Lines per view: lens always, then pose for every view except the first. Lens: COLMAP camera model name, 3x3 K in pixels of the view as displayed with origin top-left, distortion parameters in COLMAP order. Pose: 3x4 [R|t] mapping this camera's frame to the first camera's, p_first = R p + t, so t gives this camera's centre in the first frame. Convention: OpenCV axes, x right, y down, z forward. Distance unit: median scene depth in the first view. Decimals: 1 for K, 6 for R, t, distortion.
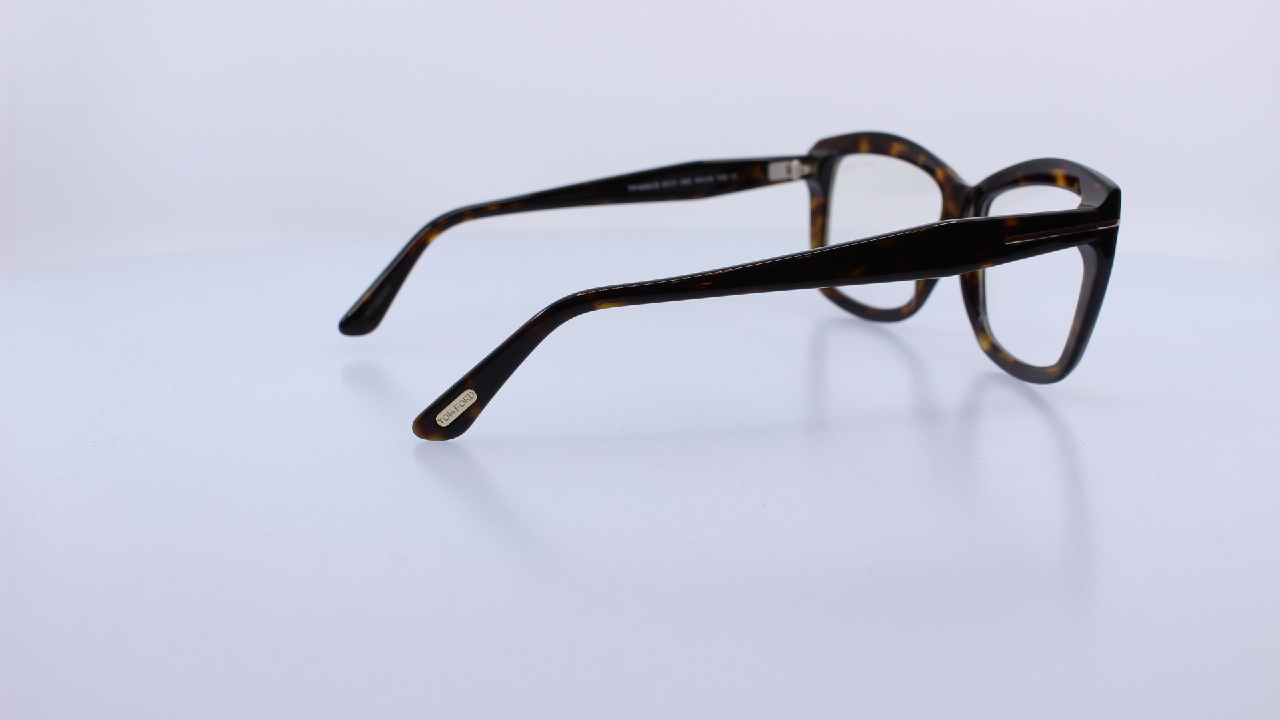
lens RADIAL K [[1599.3, 0, 640.0], [0, 1599.3, 360.0], [0, 0, 1]] dist [-0.172799, 0.005463]
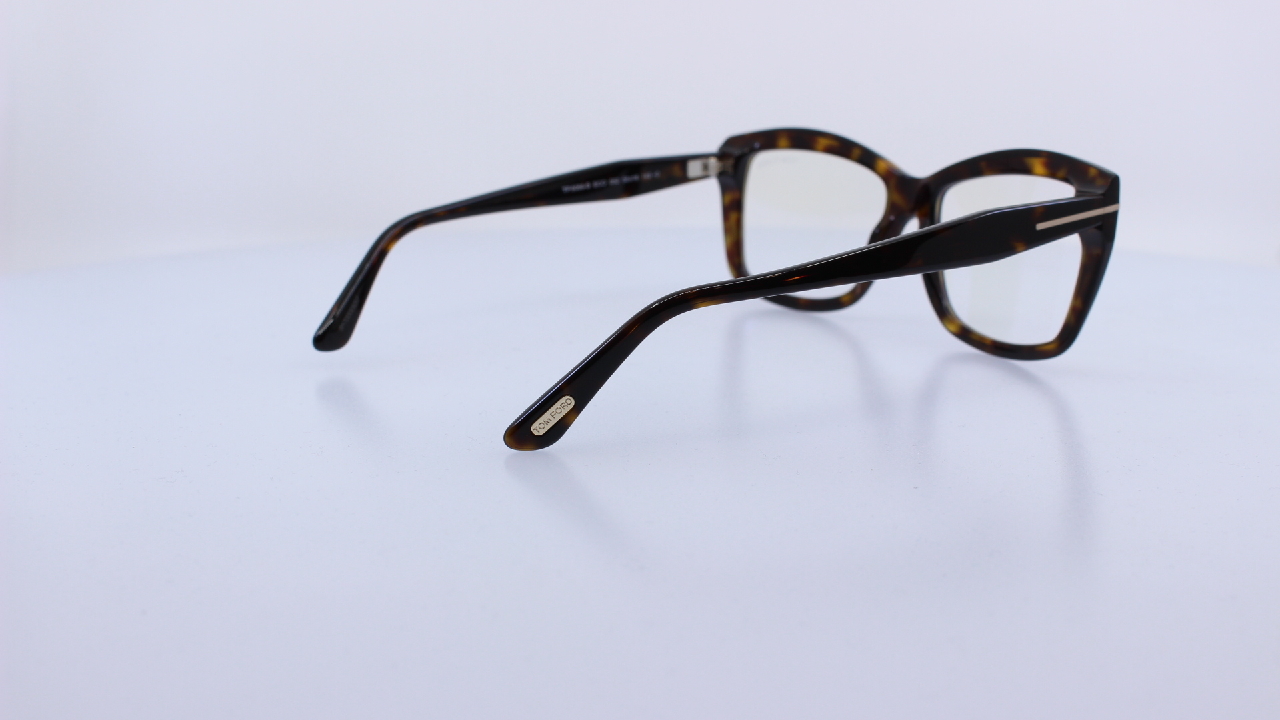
lens RADIAL K [[1599.3, 0, 640.0], [0, 1599.3, 360.0], [0, 0, 1]] dist [-0.172799, 0.005463]
pose [[0.965452, -0.053526, 0.255024, -0.227521], [0.054060, 0.998526, 0.004921, -0.004138], [-0.254912, 0.009036, 0.966922, 0.031061]]
